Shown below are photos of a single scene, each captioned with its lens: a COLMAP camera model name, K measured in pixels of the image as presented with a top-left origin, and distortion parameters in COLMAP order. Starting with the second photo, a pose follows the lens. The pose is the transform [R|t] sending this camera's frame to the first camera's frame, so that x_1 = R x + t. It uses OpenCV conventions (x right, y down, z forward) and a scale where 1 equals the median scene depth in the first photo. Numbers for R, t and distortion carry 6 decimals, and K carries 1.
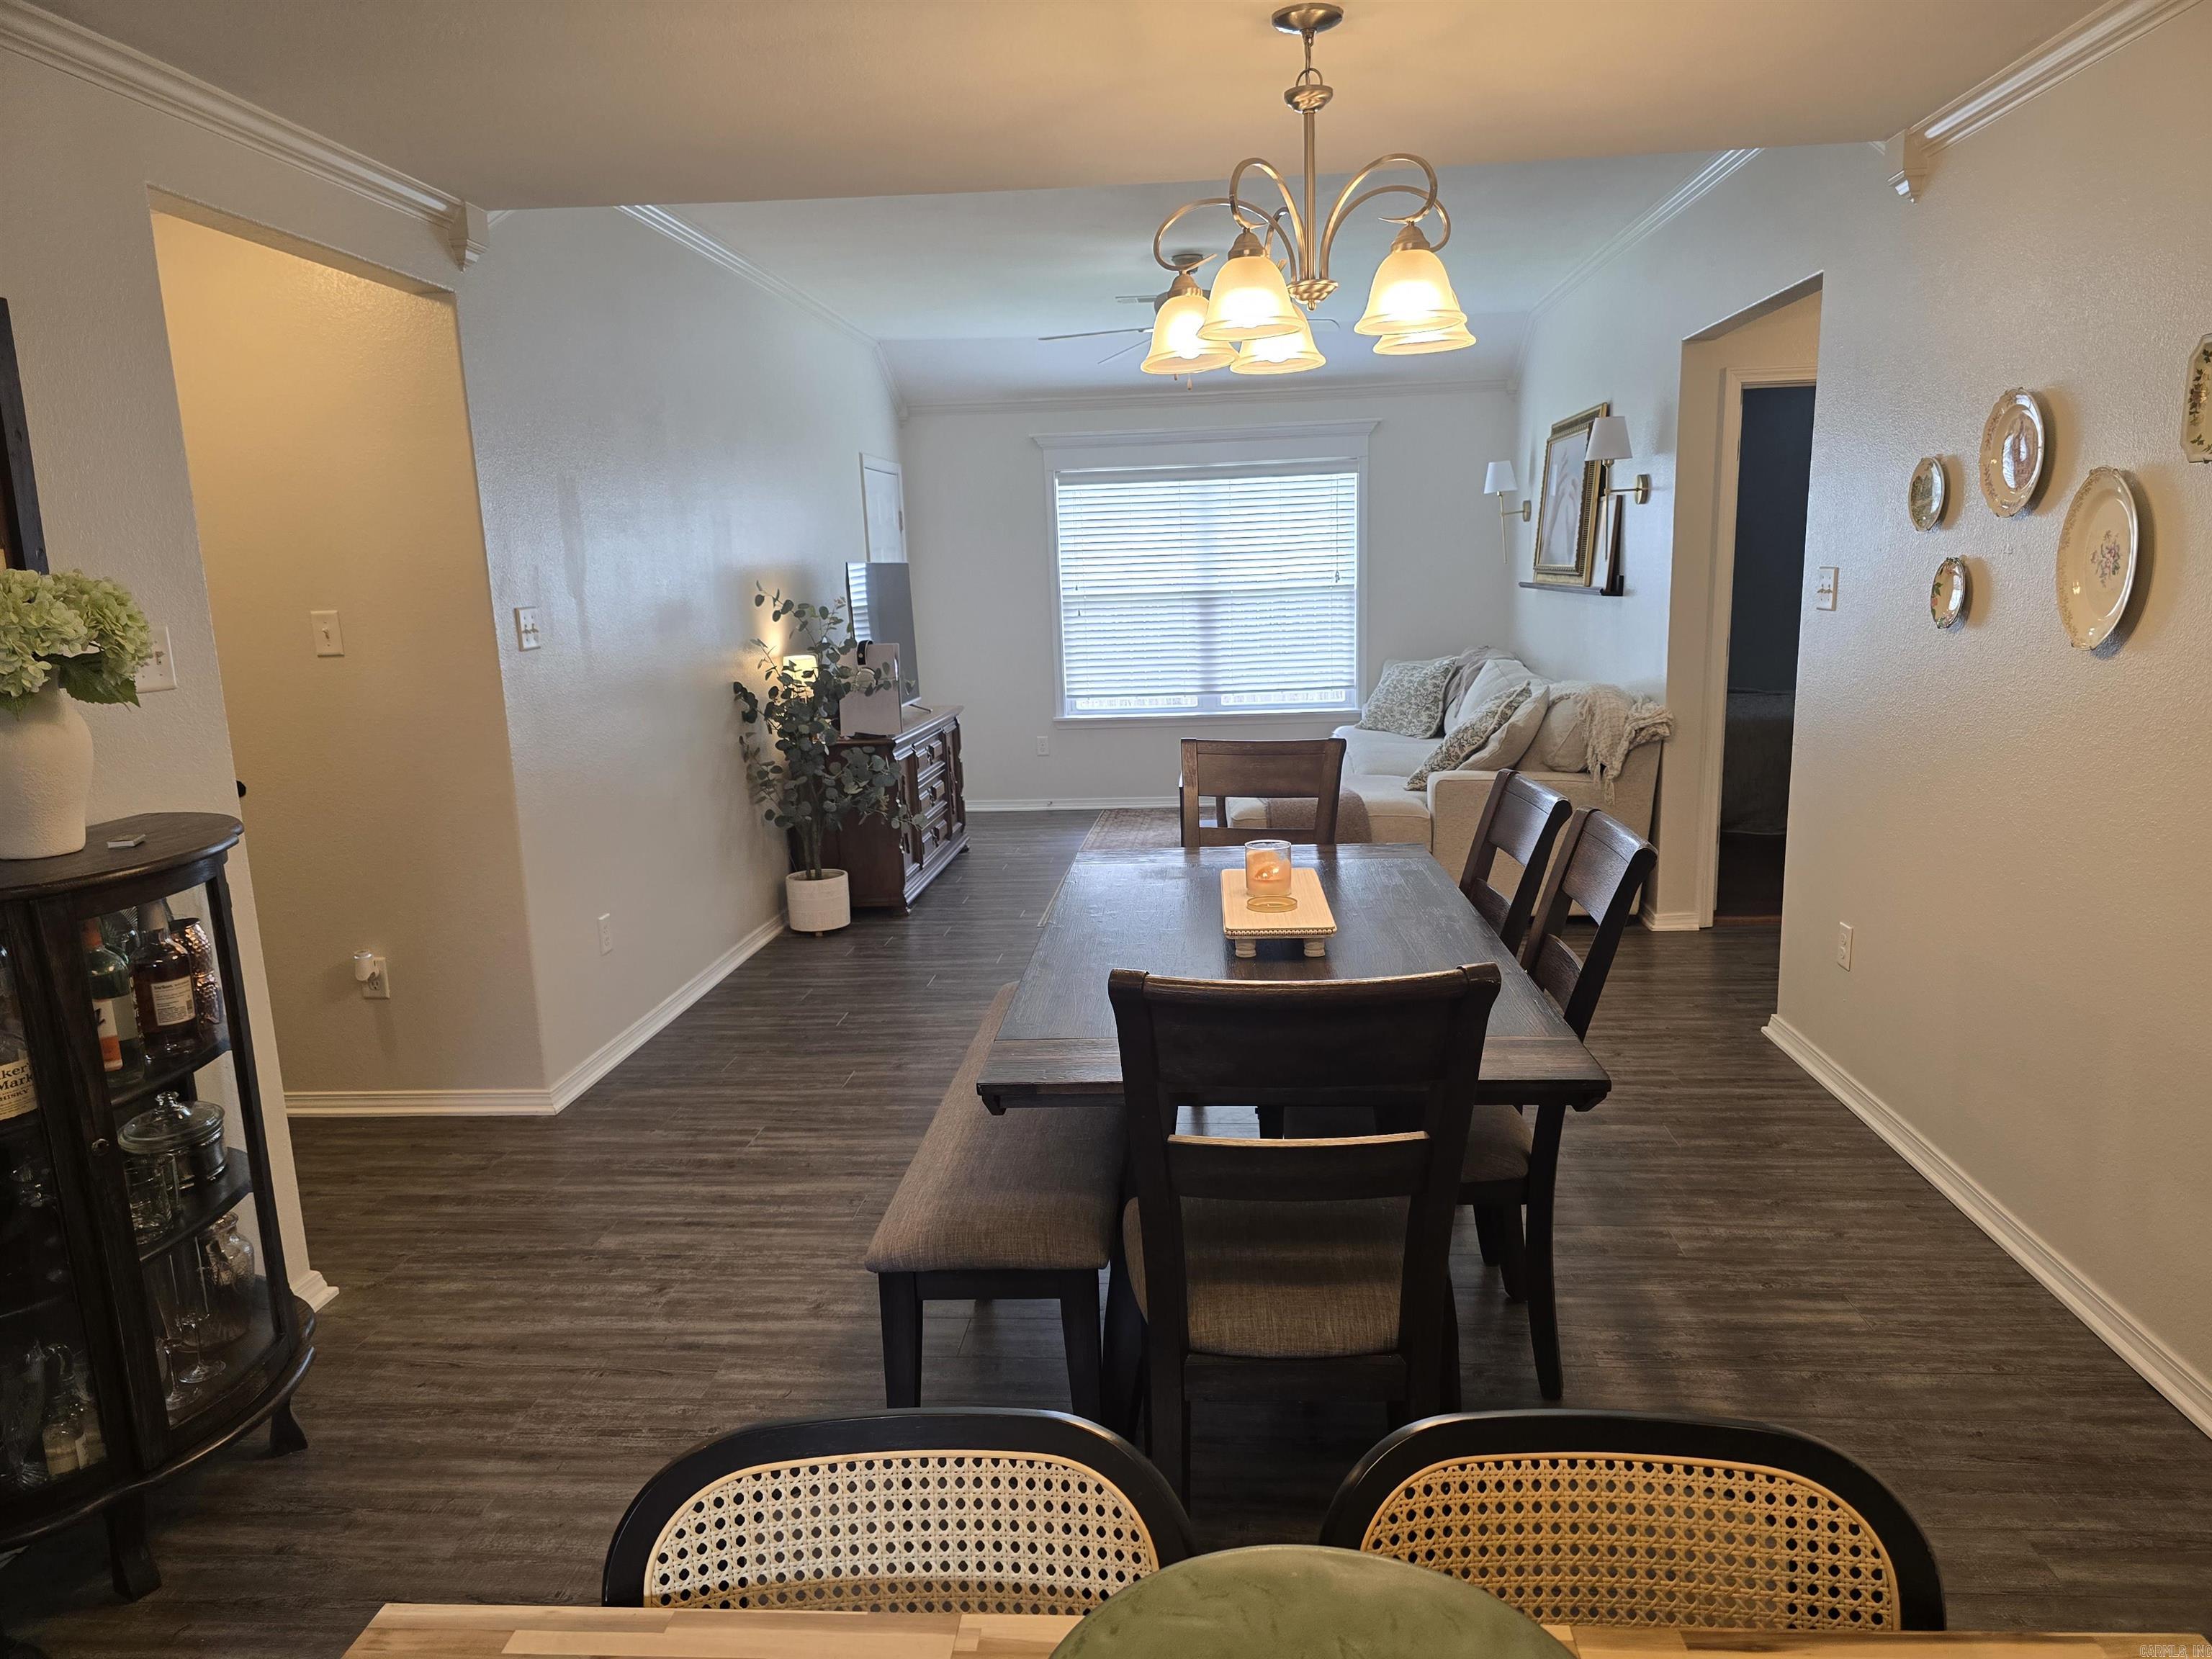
lens RADIAL K [[1468.6, 0, 1136.0], [0, 1468.6, 849.2], [0, 0, 1]] dist [0.062252, -0.059192]
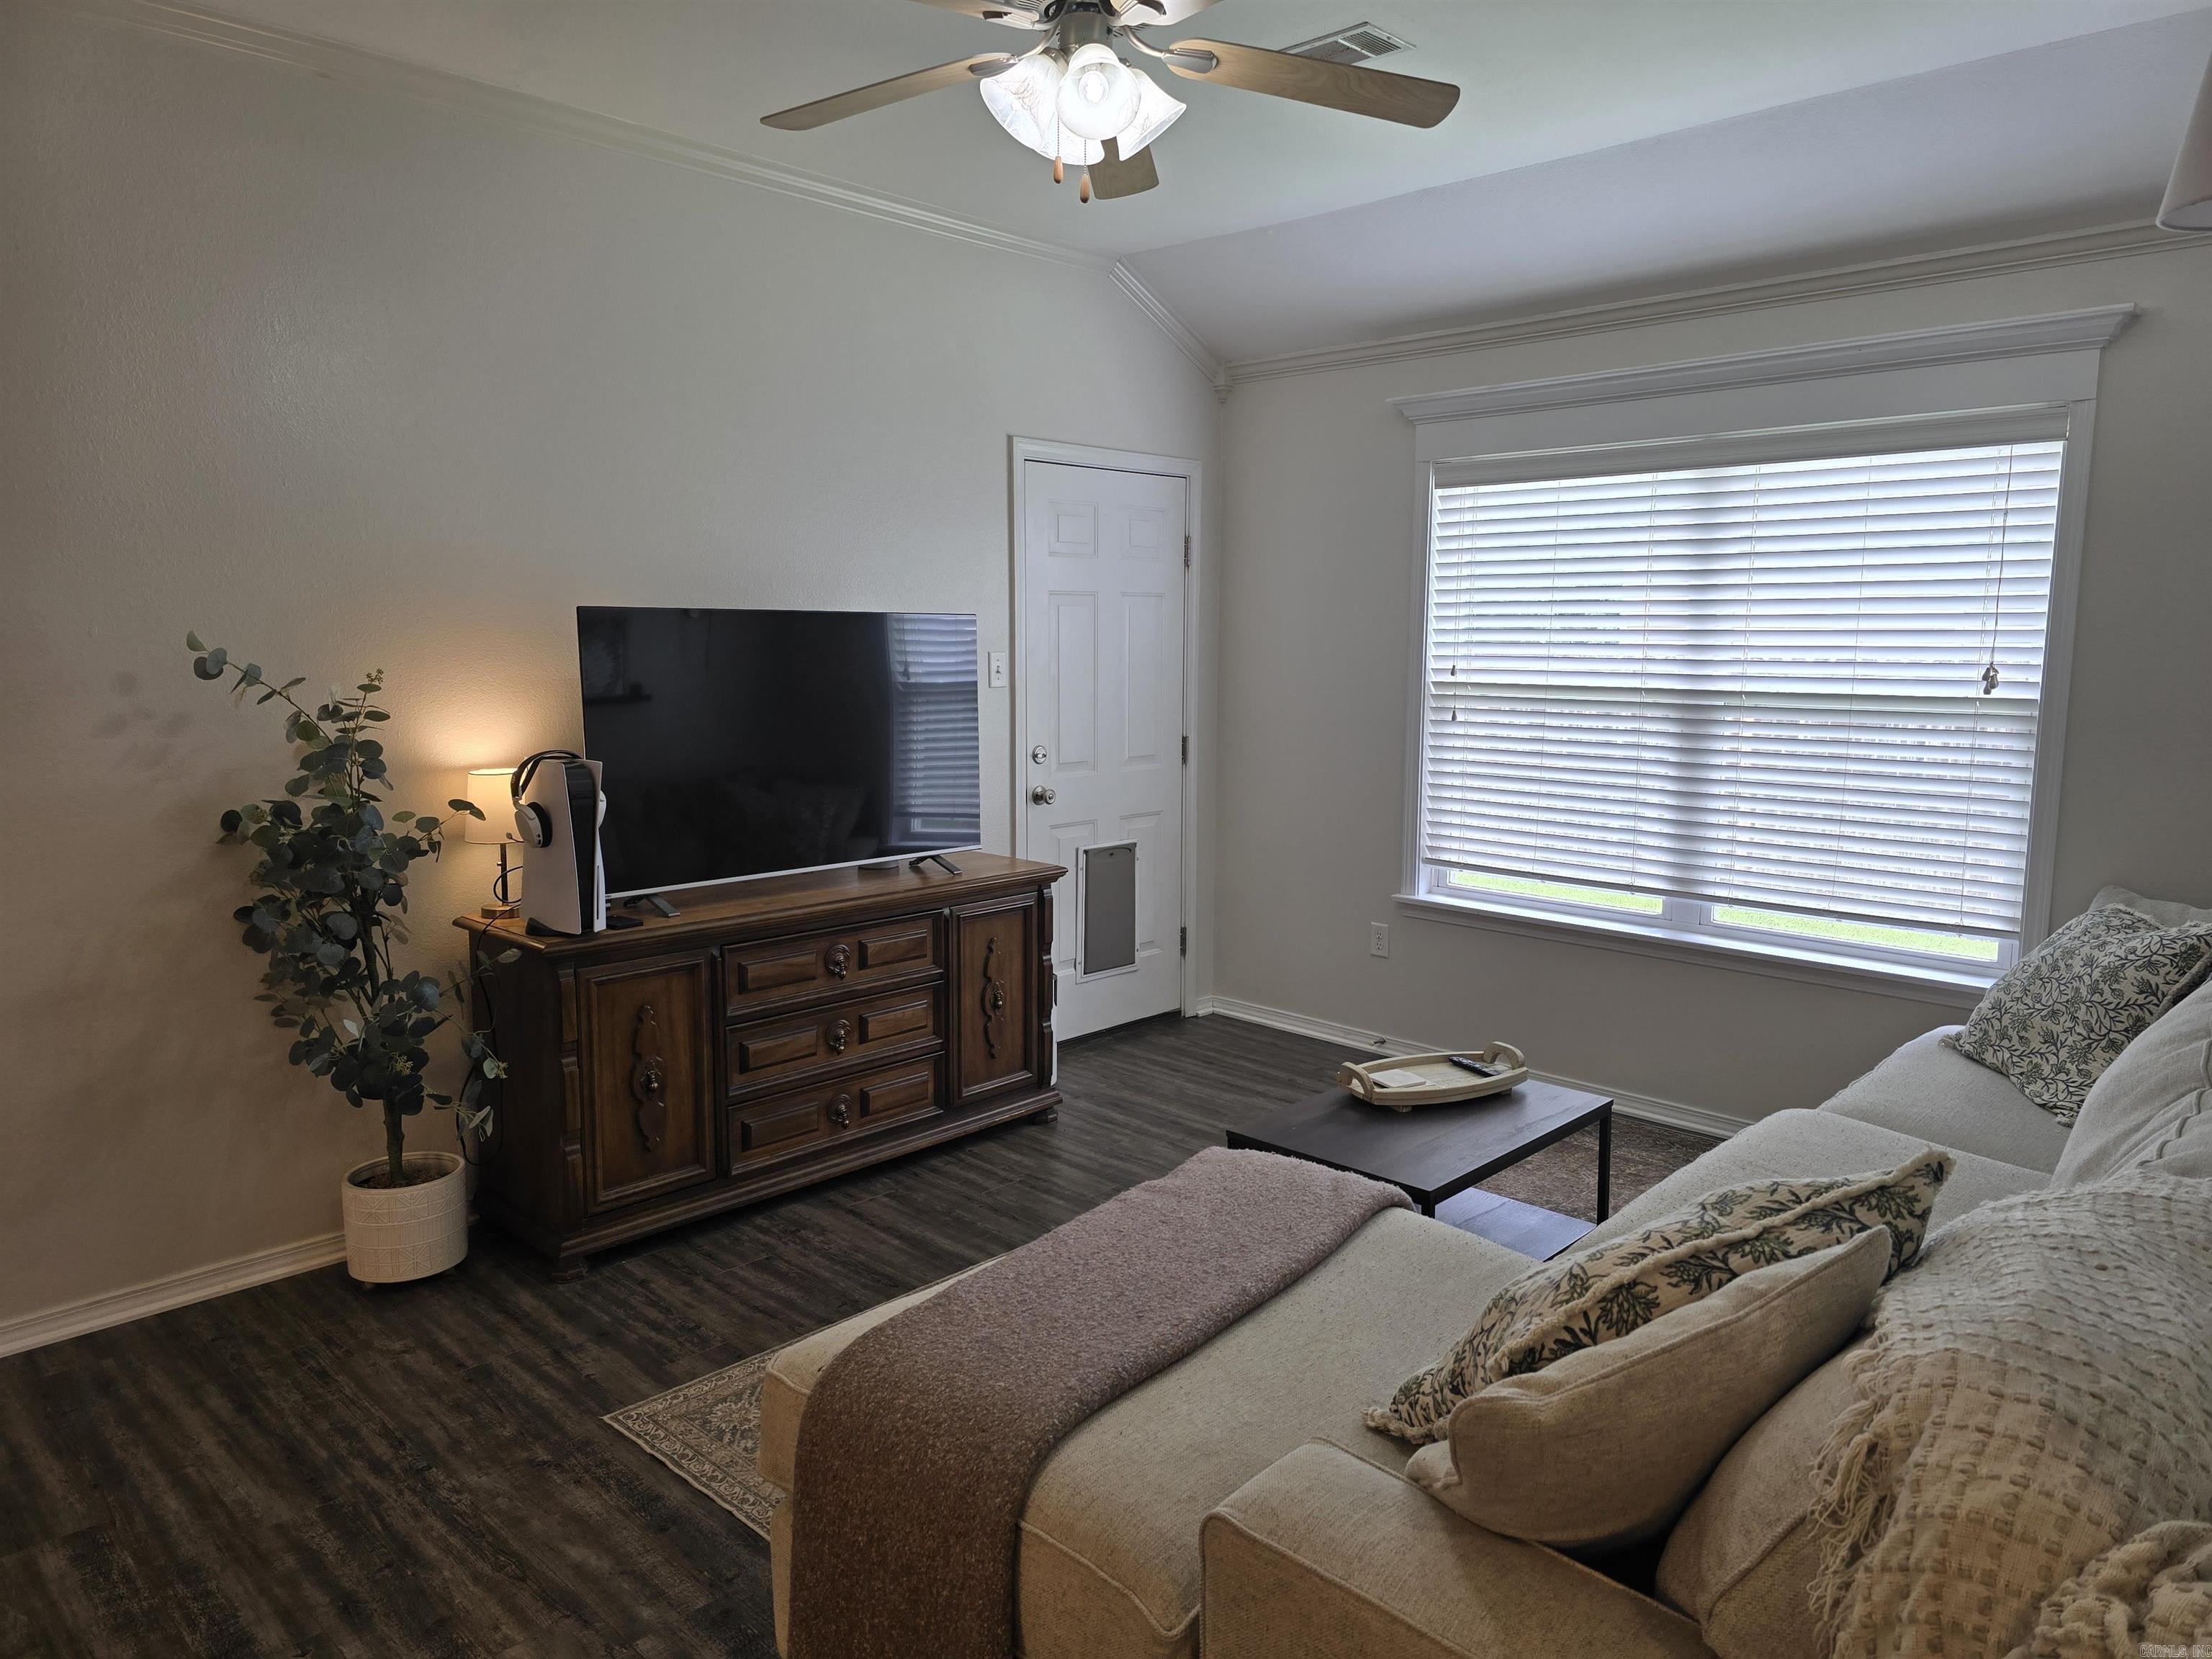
lens RADIAL K [[1470.5, 0, 1128.8], [0, 1470.5, 824.7], [0, 0, 1]] dist [0.063850, -0.061151]
pose [[0.767393, 0.122644, -0.629338, 0.344808], [-0.153728, 0.988100, 0.005107, -0.164595], [0.622475, 0.092827, 0.777115, 0.783622]]
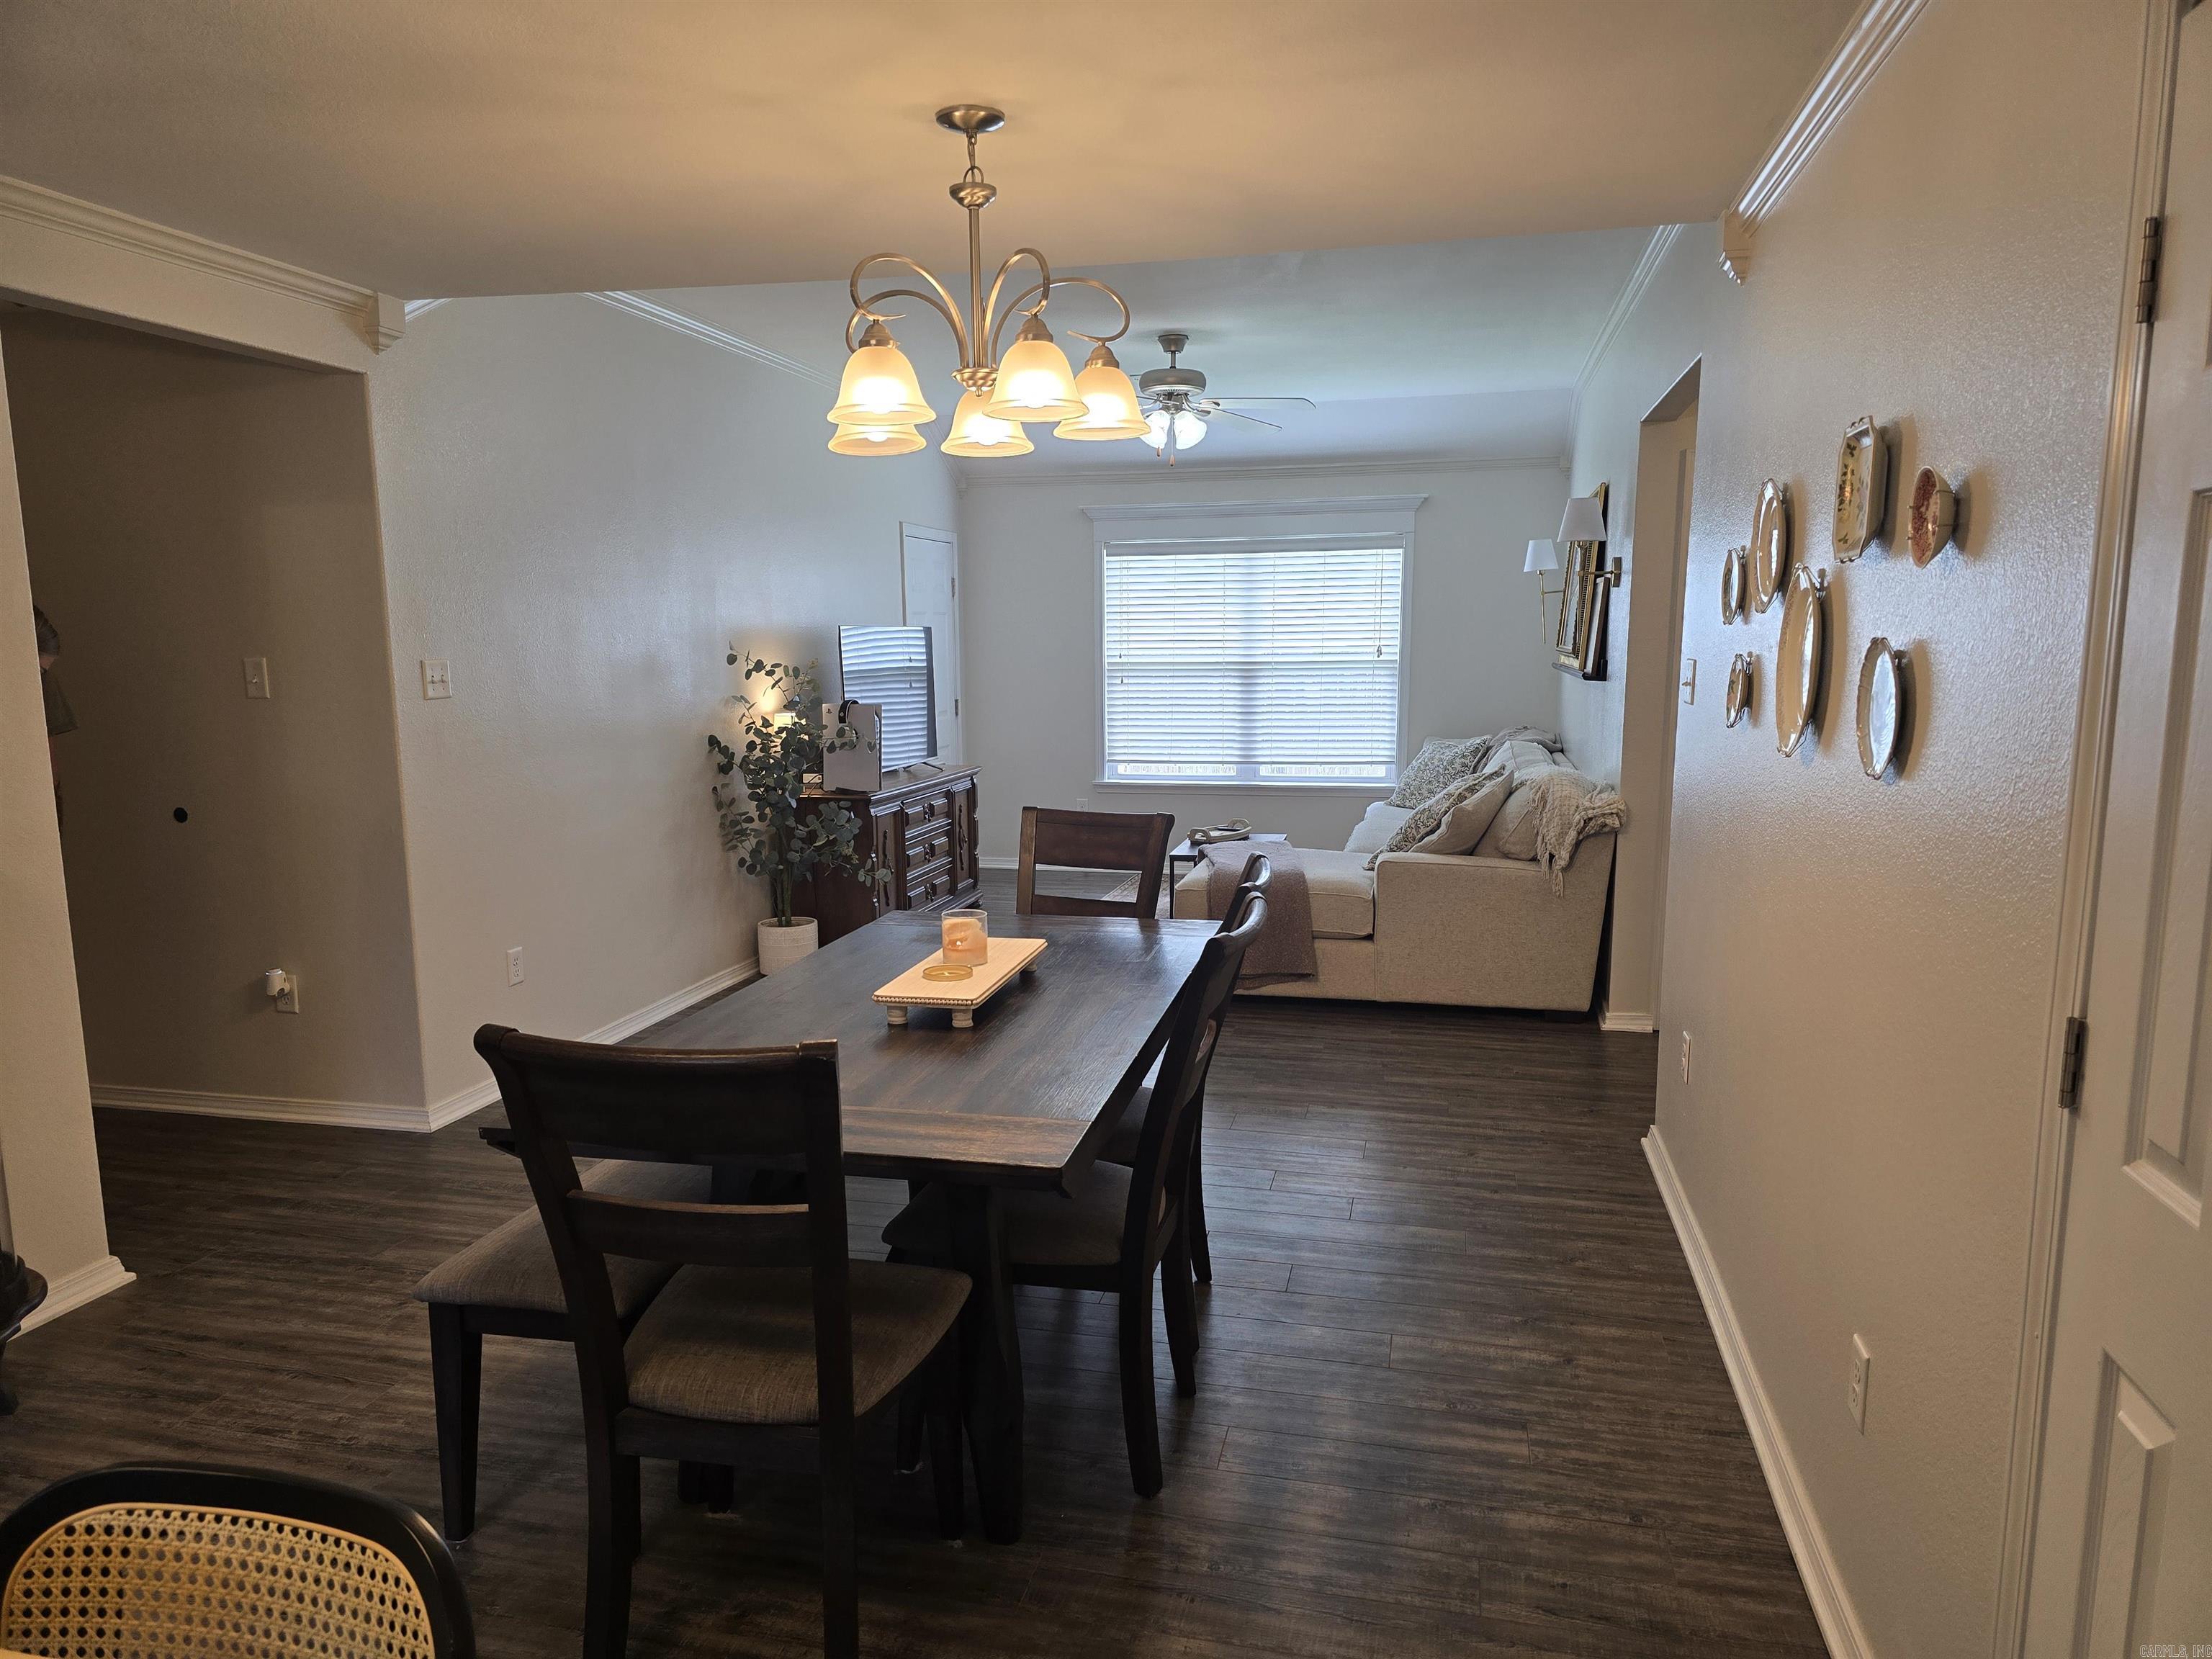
lens RADIAL K [[1461.7, 0, 1111.2], [0, 1461.7, 857.5], [0, 0, 1]] dist [0.061592, -0.051993]
pose [[0.987350, 0.049551, -0.150613, 0.175944], [-0.055046, 0.997953, -0.032538, -0.007853], [0.148693, 0.040417, 0.988057, 0.008883]]
